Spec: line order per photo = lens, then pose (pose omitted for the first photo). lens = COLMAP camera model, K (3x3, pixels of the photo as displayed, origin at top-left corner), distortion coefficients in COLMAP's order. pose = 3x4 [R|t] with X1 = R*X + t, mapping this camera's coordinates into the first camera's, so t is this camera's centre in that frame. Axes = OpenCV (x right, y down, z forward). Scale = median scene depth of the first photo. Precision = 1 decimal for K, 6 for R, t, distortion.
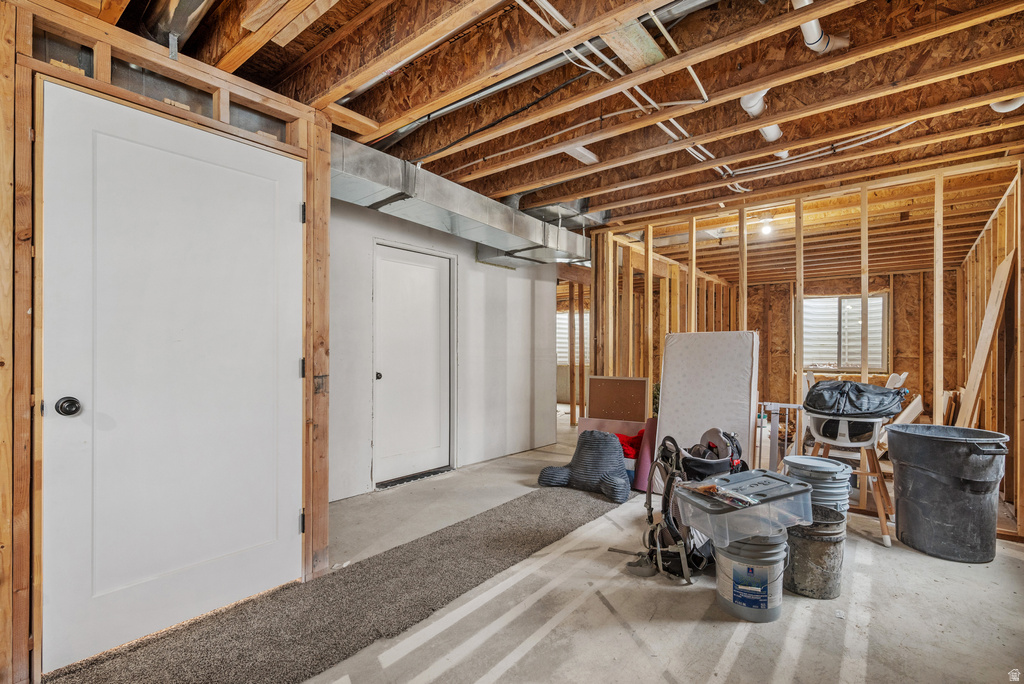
lens RADIAL K [[475.6, 0, 513.1], [0, 475.6, 352.5], [0, 0, 1]] dist [-0.003917, 0.000469]
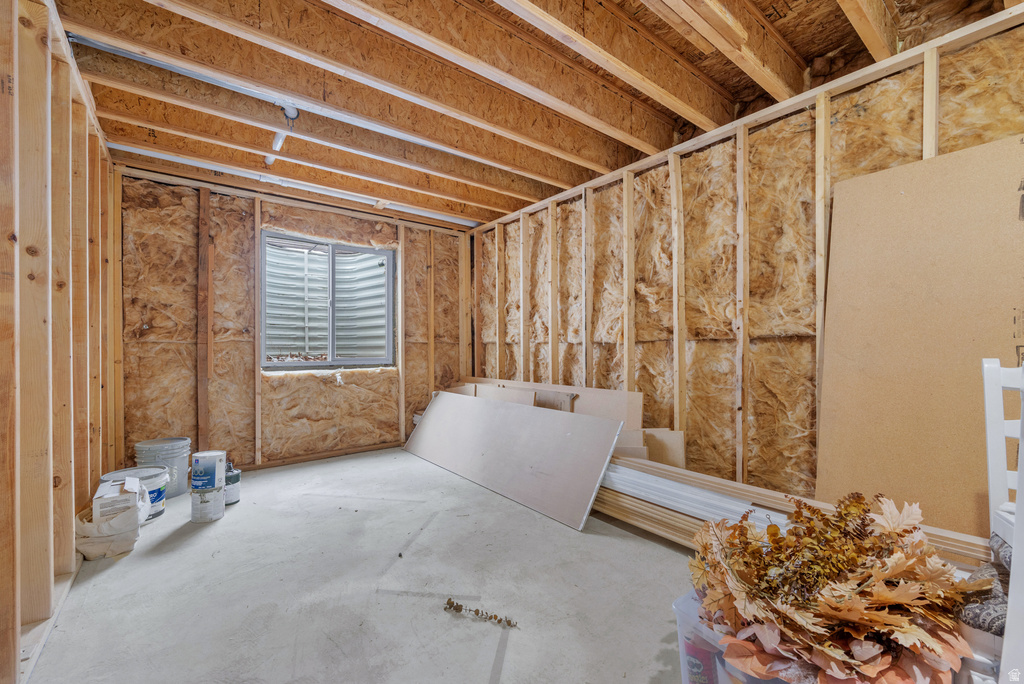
lens RADIAL K [[423.1, 0, 509.2], [0, 423.1, 344.0], [0, 0, 1]] dist [0.000412, -0.000444]
pose [[0.240747, 0.003898, 0.970580, 0.383397], [-0.001375, 0.999992, -0.003675, 0.024340], [-0.970587, -0.000449, 0.240750, 1.168570]]
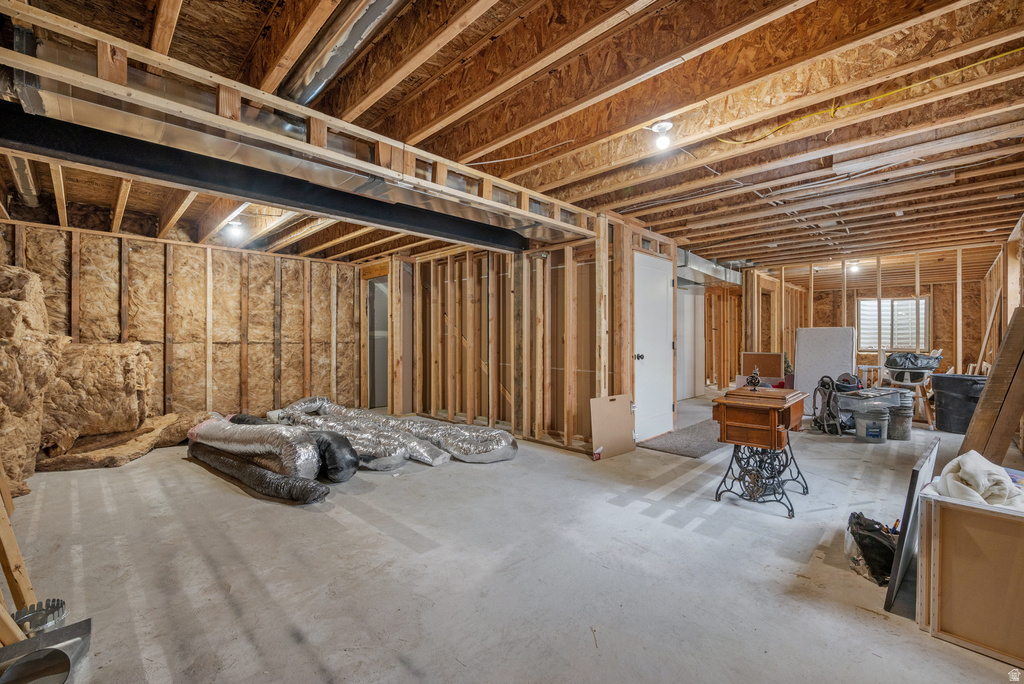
lens RADIAL K [[423.1, 0, 512.5], [0, 423.1, 335.9], [0, 0, 1]] dist [0.000412, -0.000444]
pose [[0.994420, -0.002481, -0.105466, -0.587642], [0.001968, 0.999986, -0.004967, -0.004290], [0.105476, 0.004732, 0.994411, -0.726663]]
